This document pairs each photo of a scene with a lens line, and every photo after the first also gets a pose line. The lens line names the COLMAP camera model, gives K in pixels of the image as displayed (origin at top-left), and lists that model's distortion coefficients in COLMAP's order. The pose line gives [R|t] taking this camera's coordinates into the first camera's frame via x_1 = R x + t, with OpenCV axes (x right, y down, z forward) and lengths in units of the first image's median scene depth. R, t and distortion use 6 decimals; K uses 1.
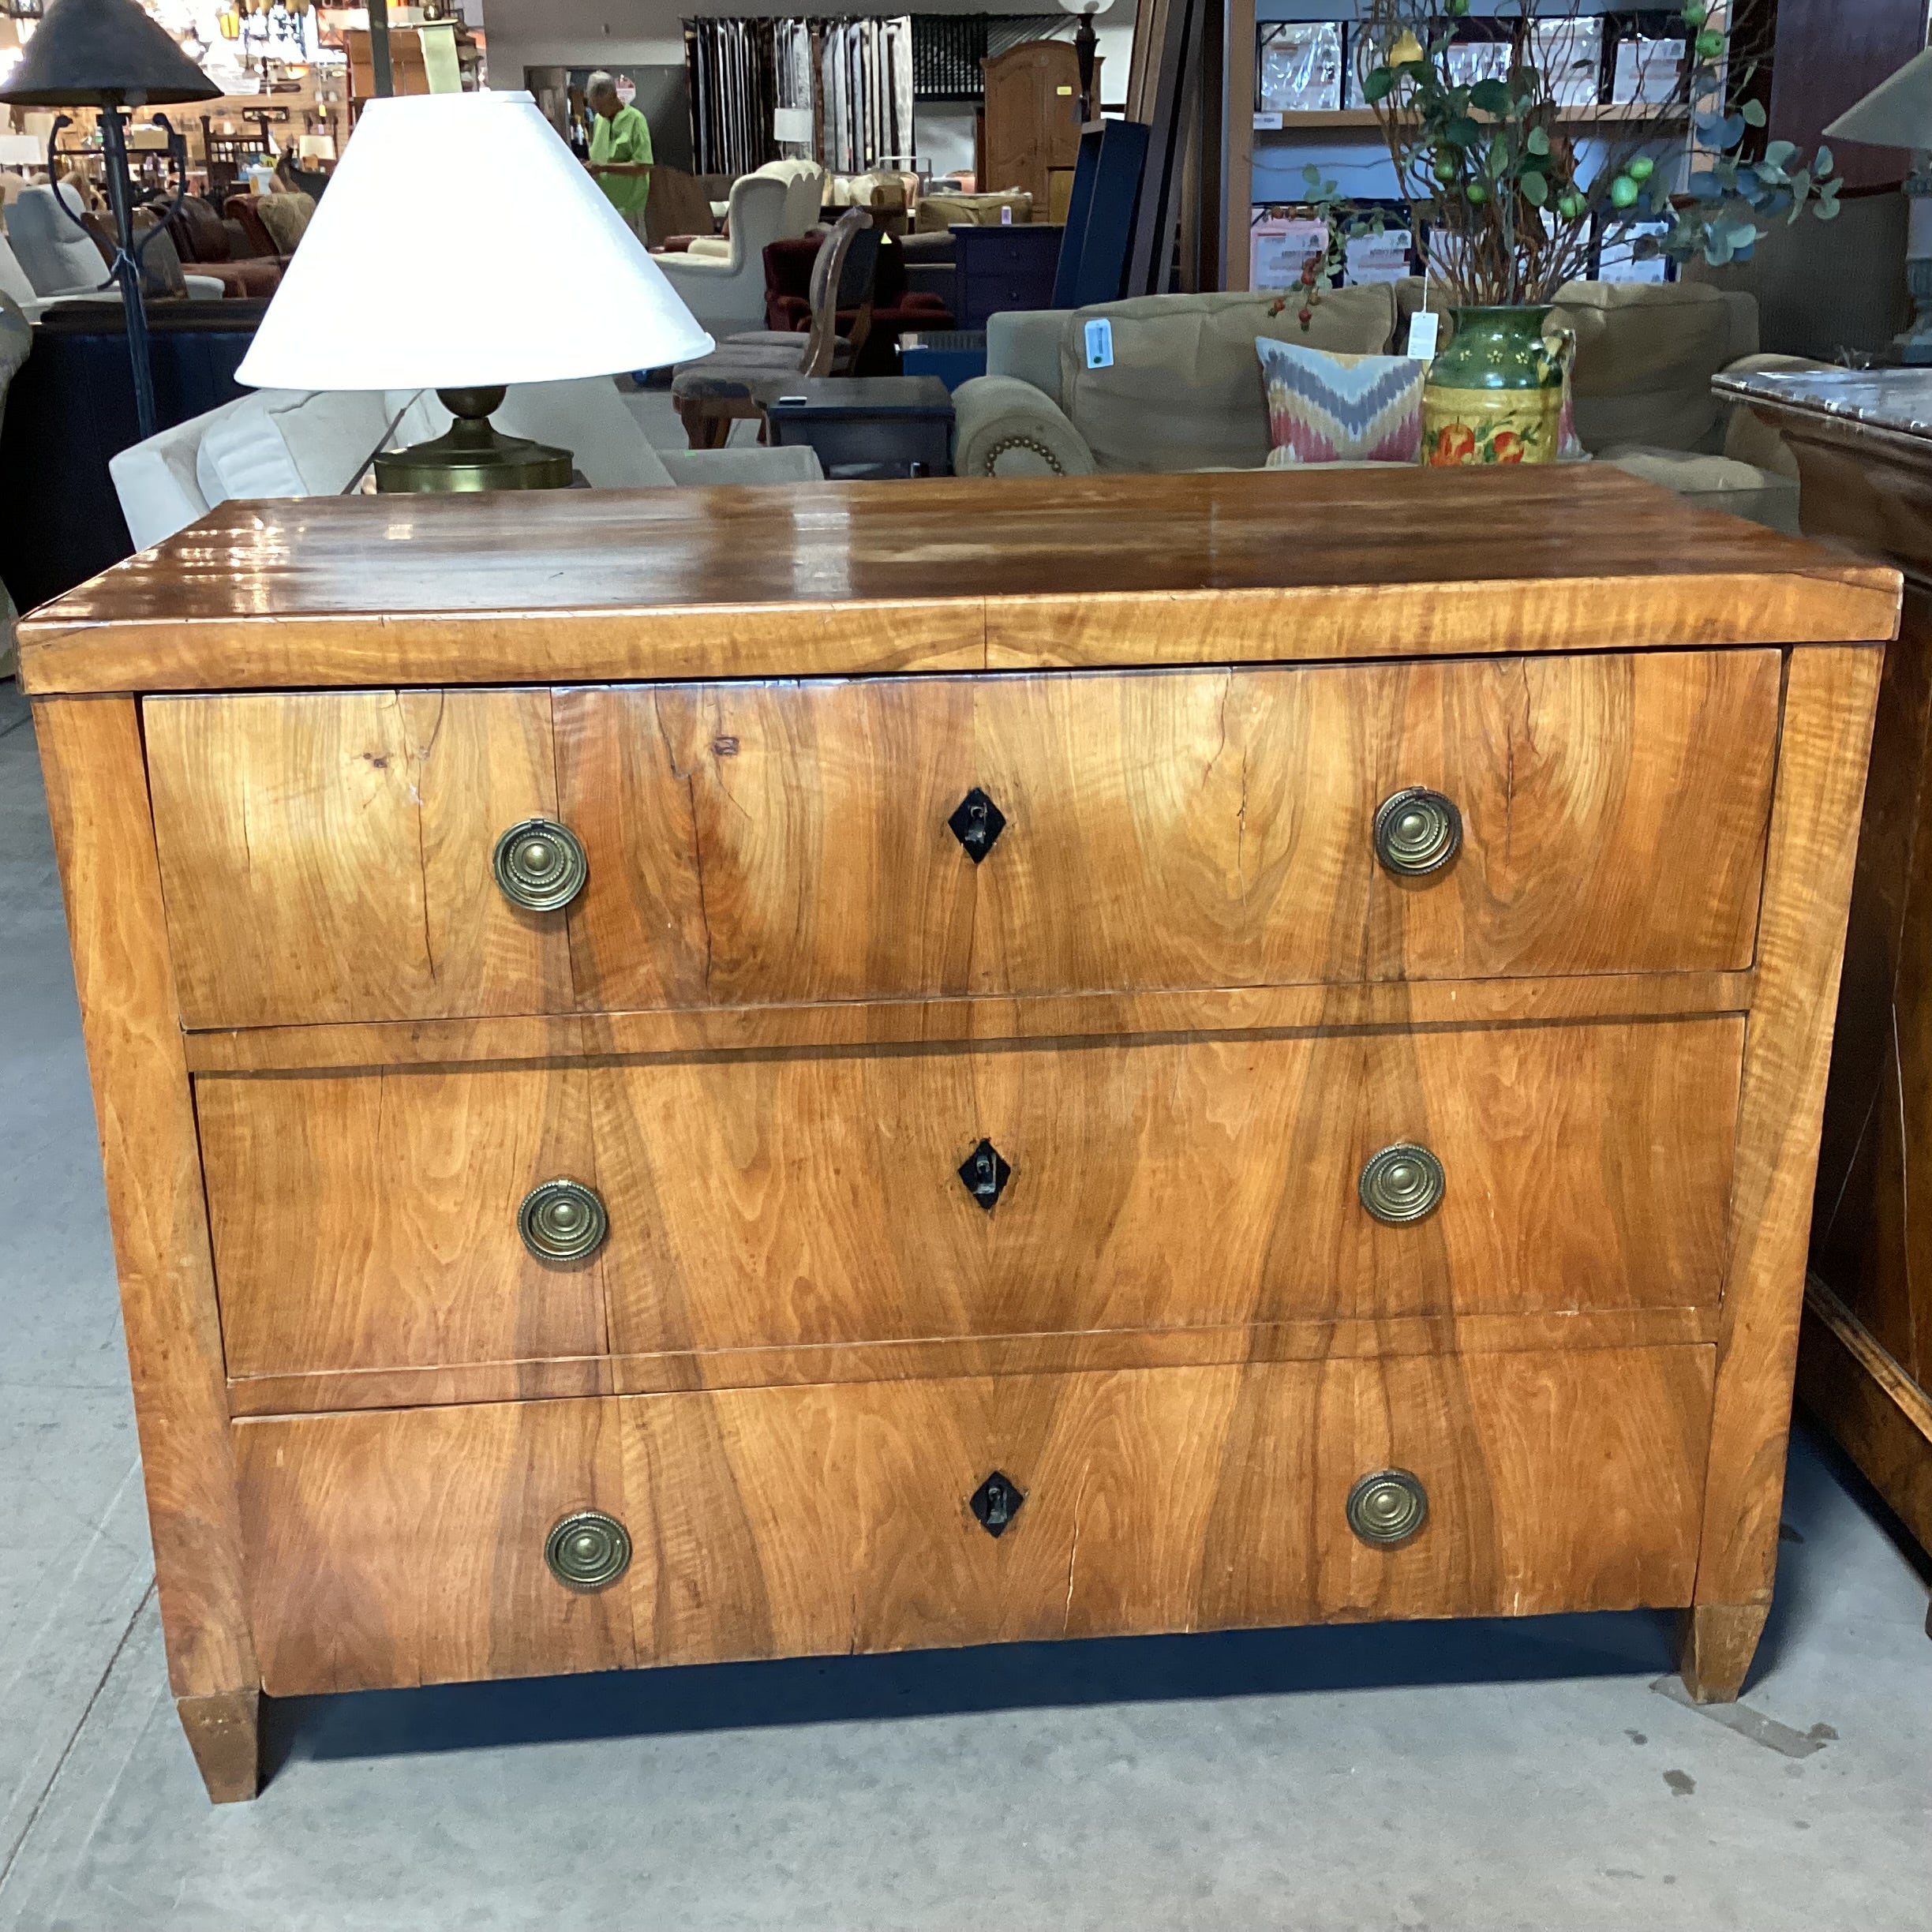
lens RADIAL K [[2336.0, 0, 963.7], [0, 2336.0, 934.7], [0, 0, 1]] dist [0.063549, 0.000000]
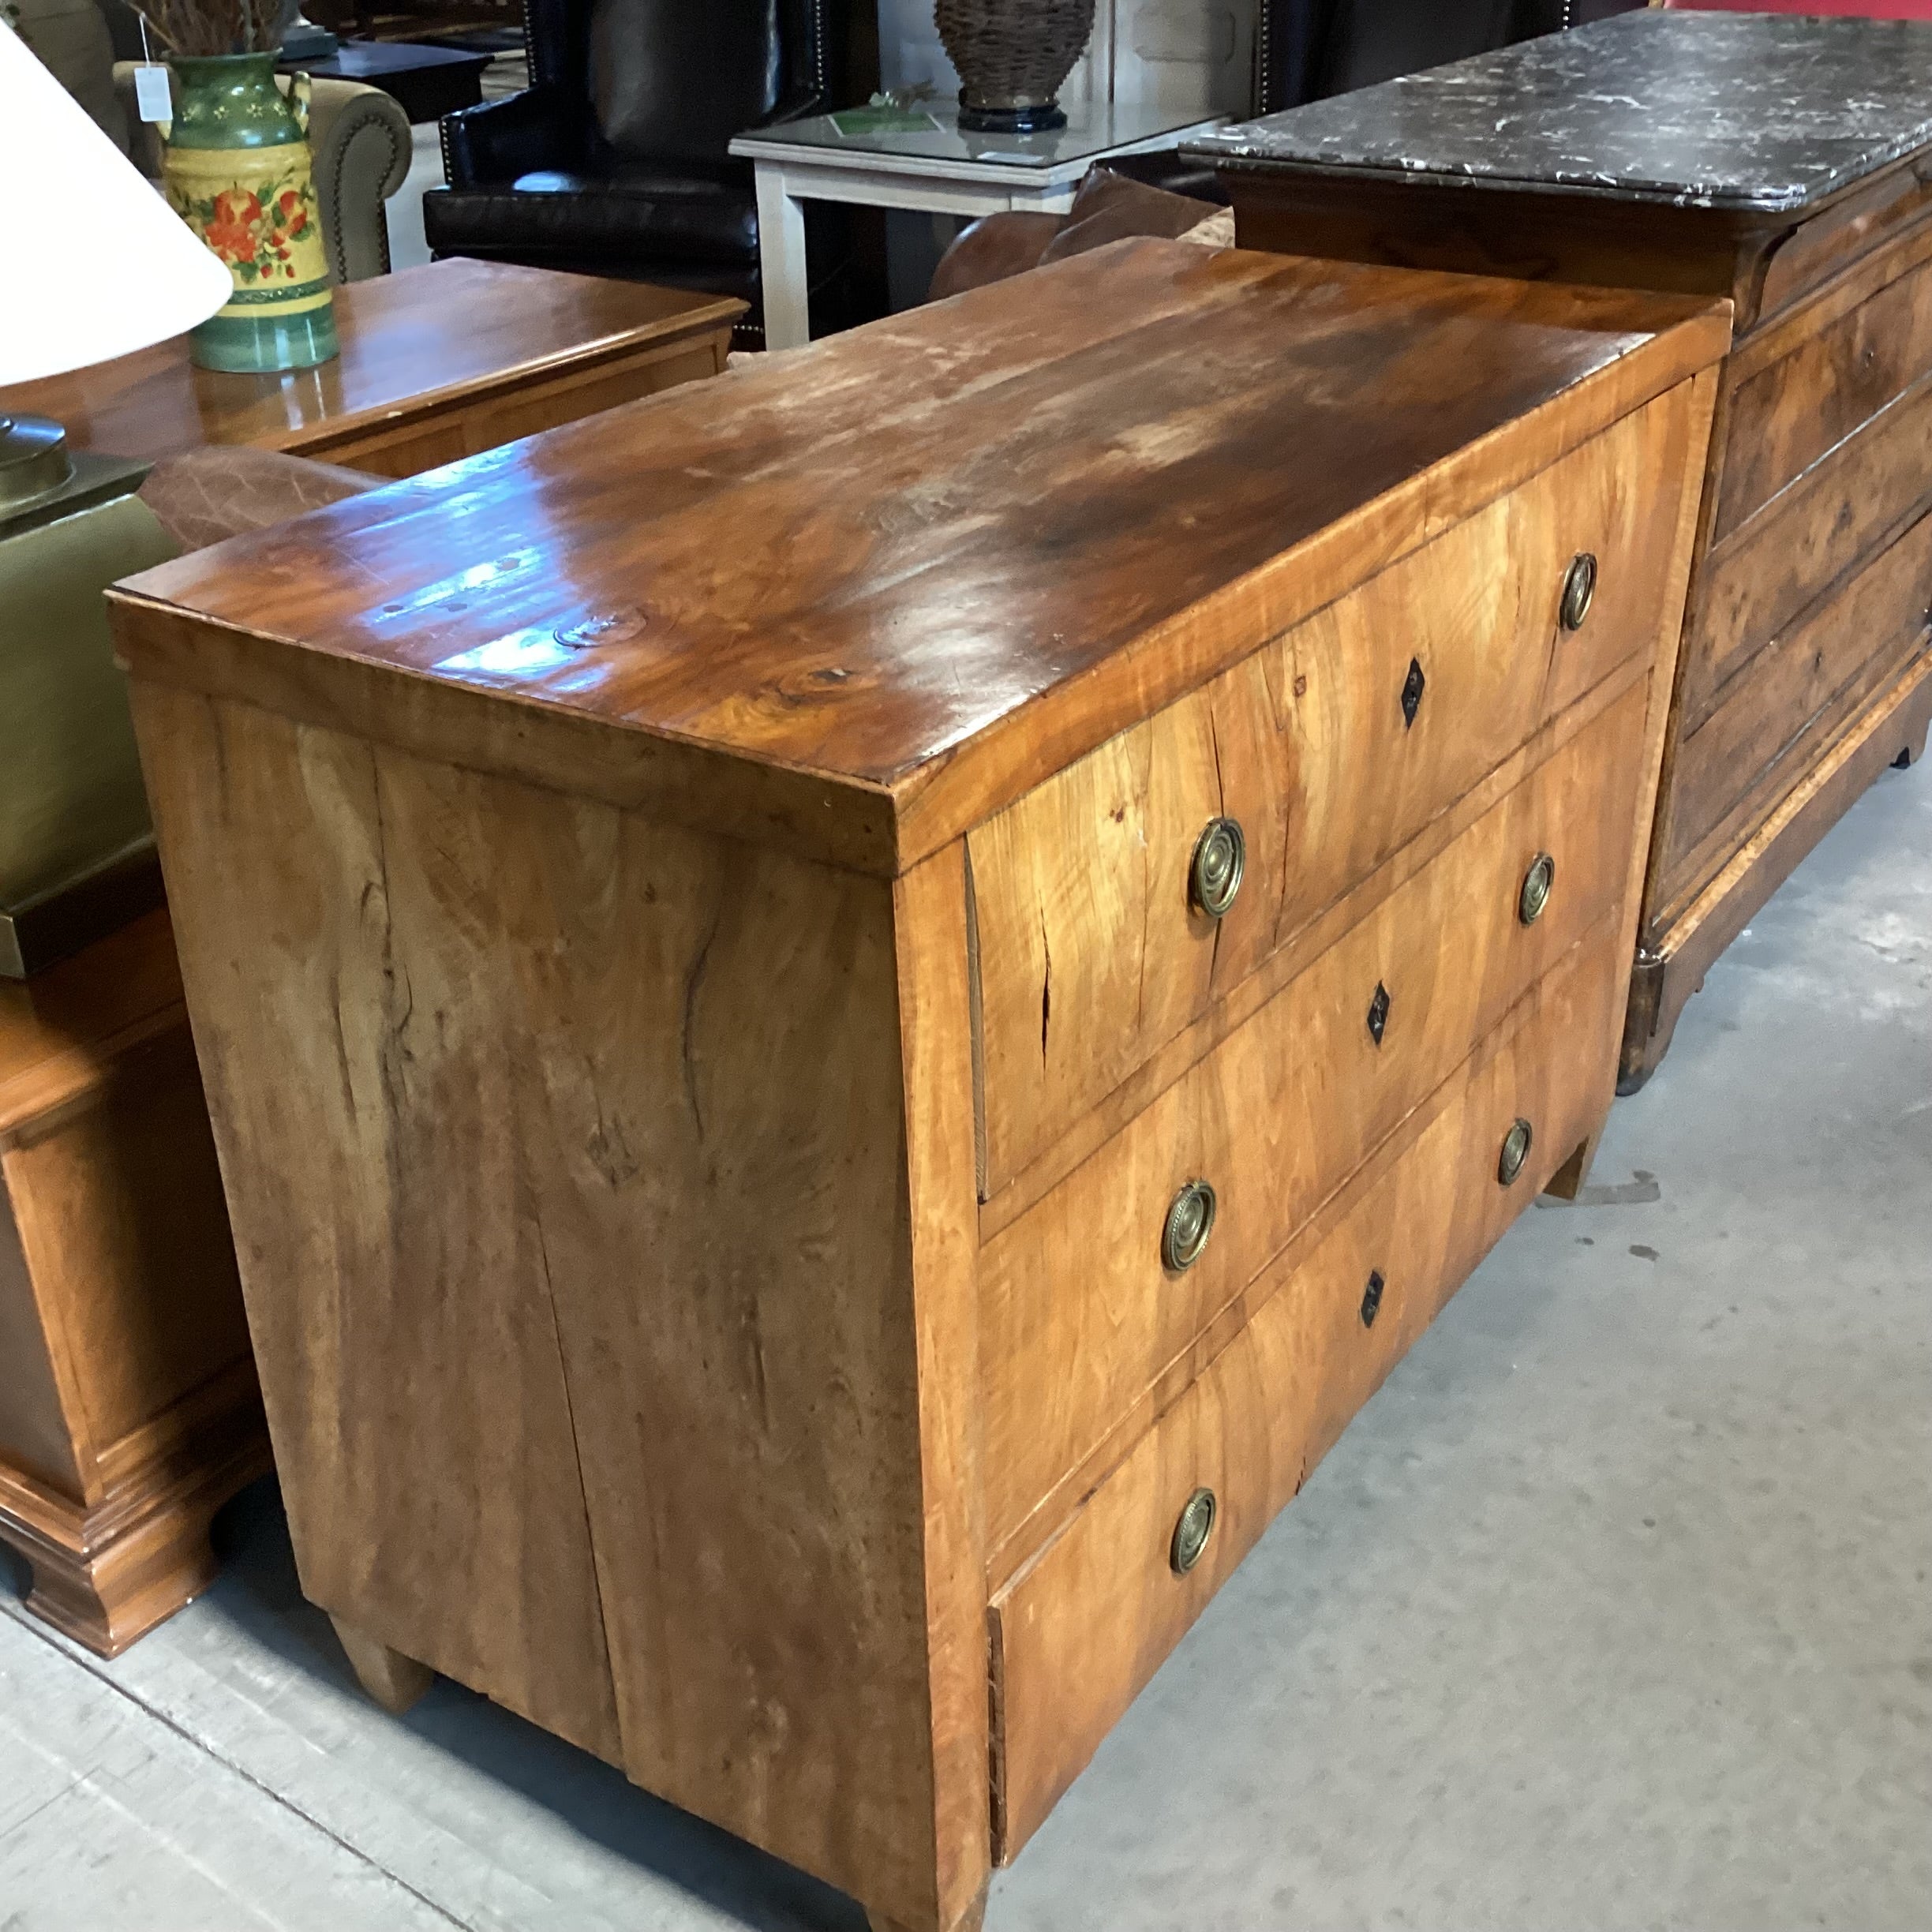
lens RADIAL K [[2336.0, 0, 978.6], [0, 2336.0, 950.9], [0, 0, 1]] dist [0.063549, 0.000000]
pose [[0.620173, -0.358984, 0.697506, -0.836868], [0.254147, 0.933138, 0.254287, -0.241060], [-0.742155, 0.019567, 0.669943, 0.426827]]
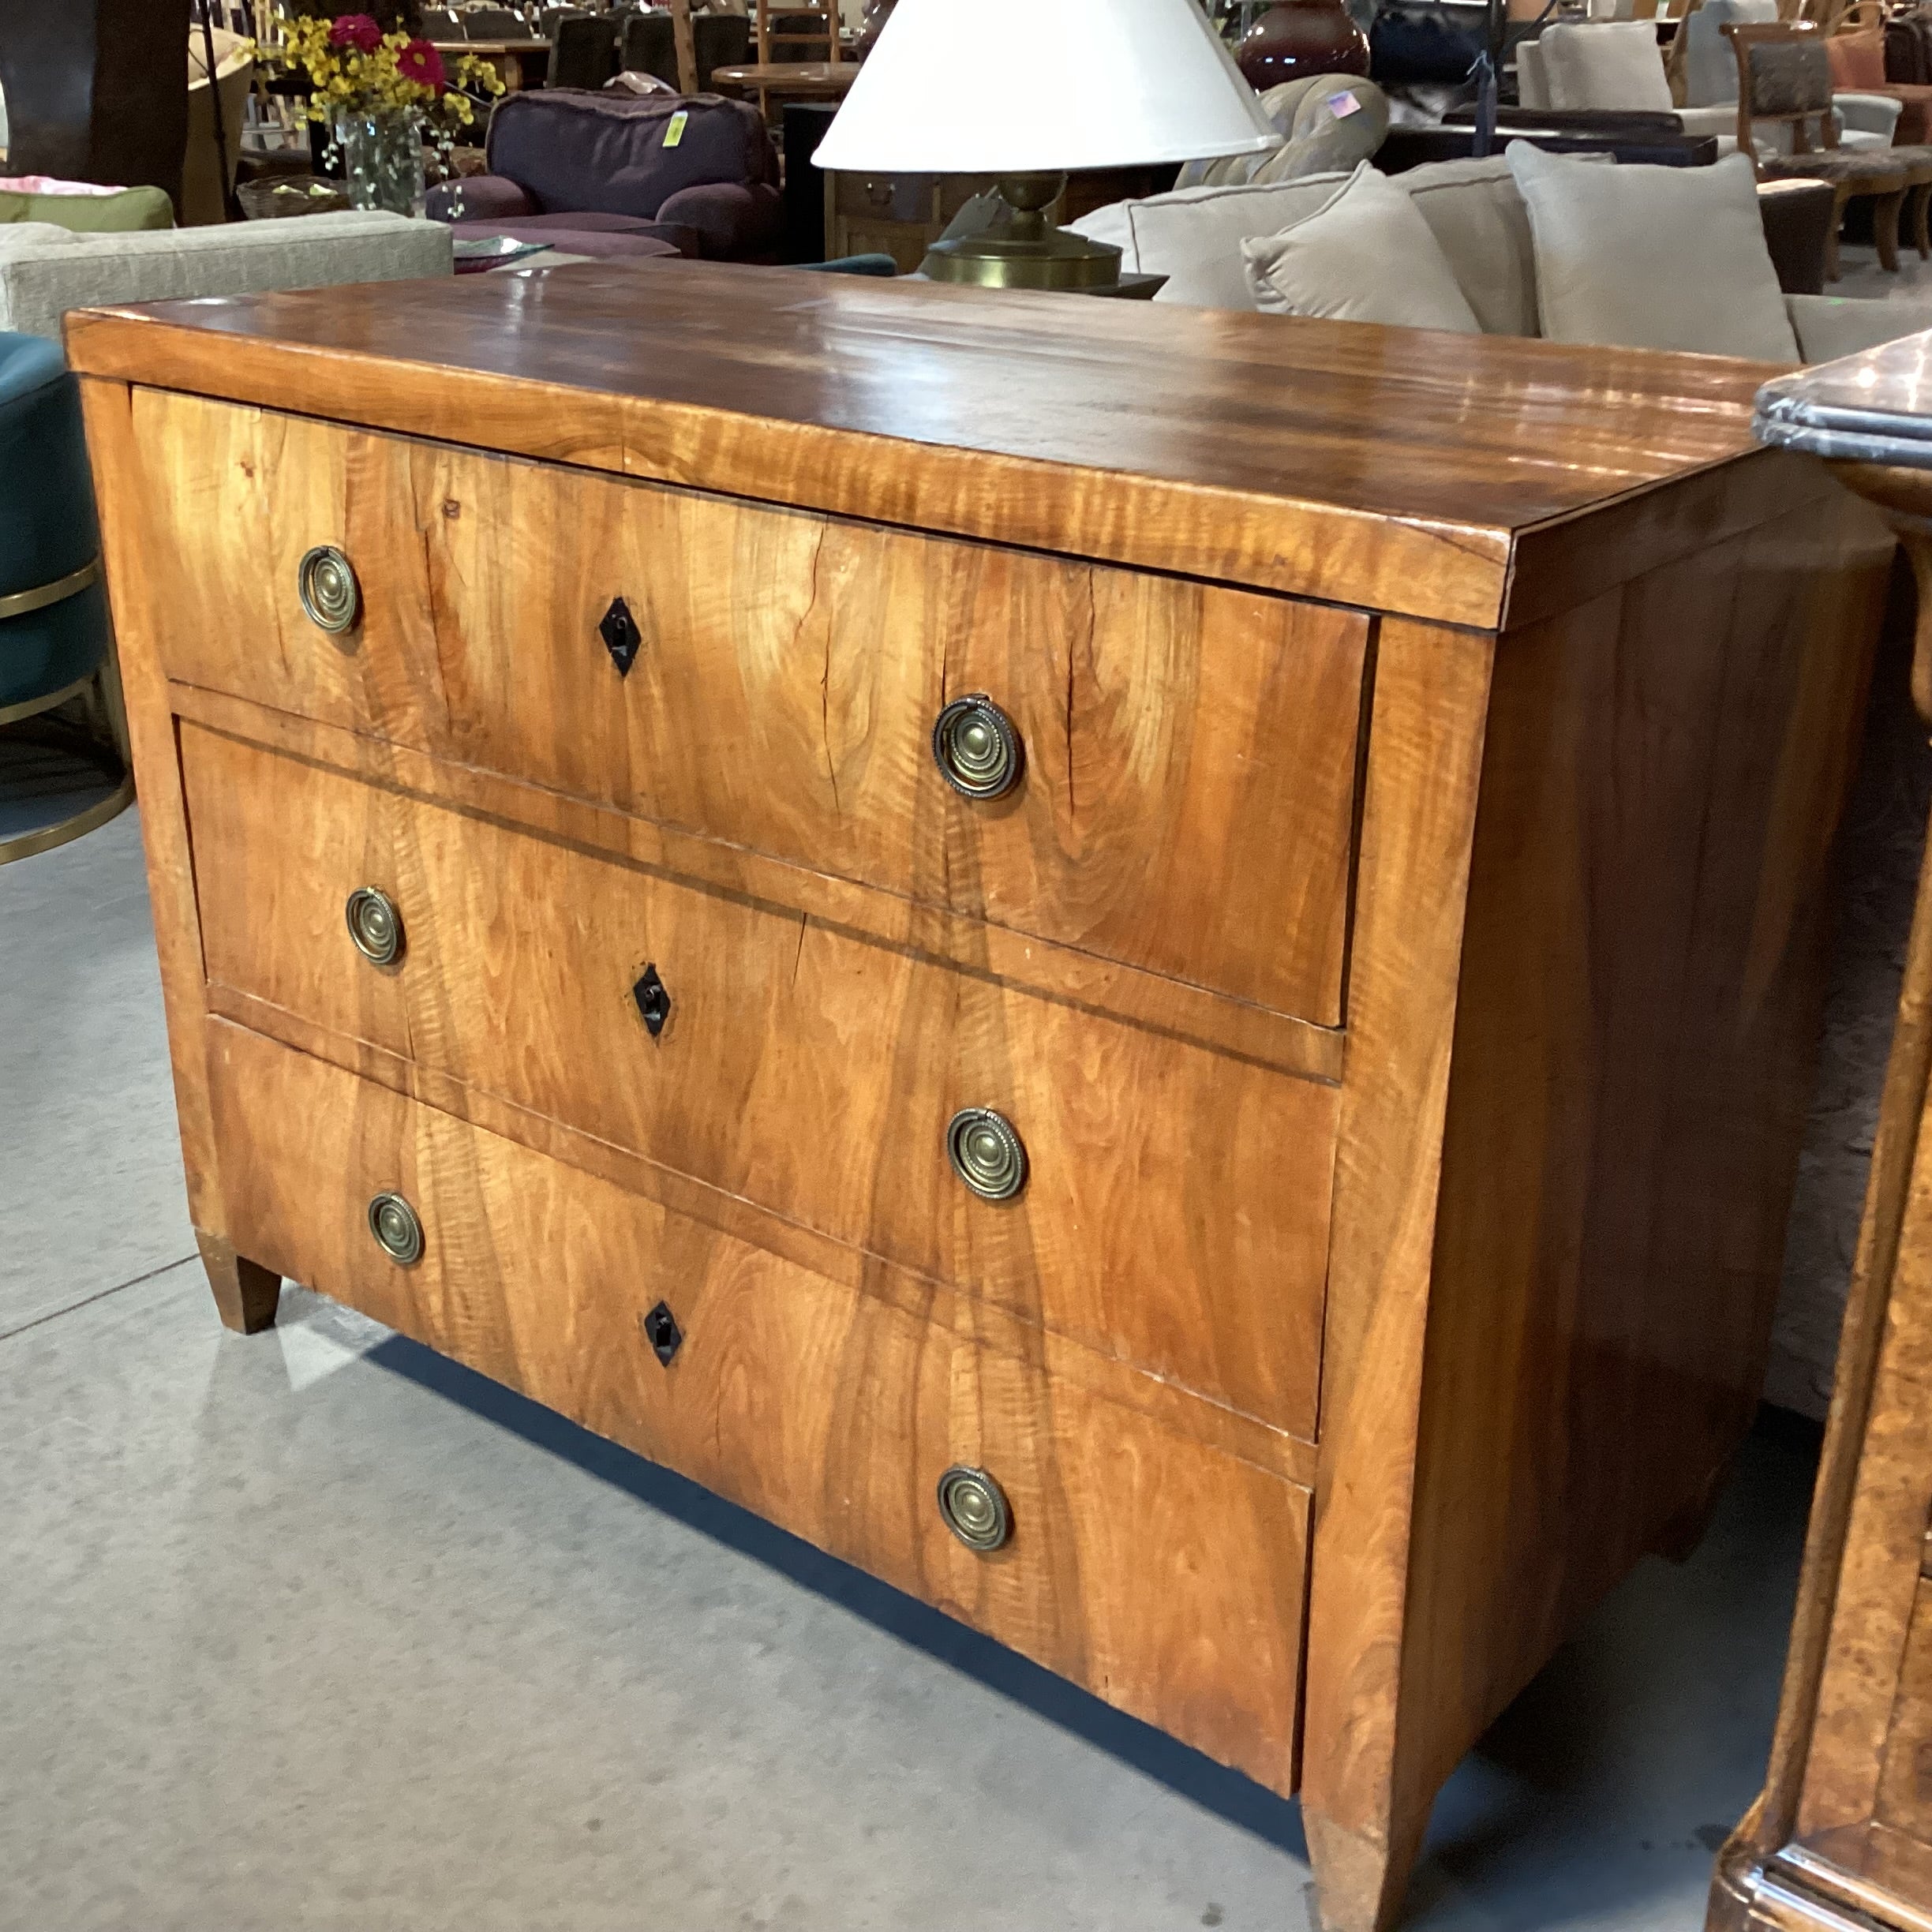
lens RADIAL K [[2336.0, 0, 963.8], [0, 2336.0, 948.3], [0, 0, 1]] dist [0.063549, 0.000000]
pose [[0.729188, 0.276609, -0.625917, 0.713726], [-0.231408, 0.960452, 0.154860, -0.100370], [0.644000, 0.031920, 0.764360, 0.338671]]
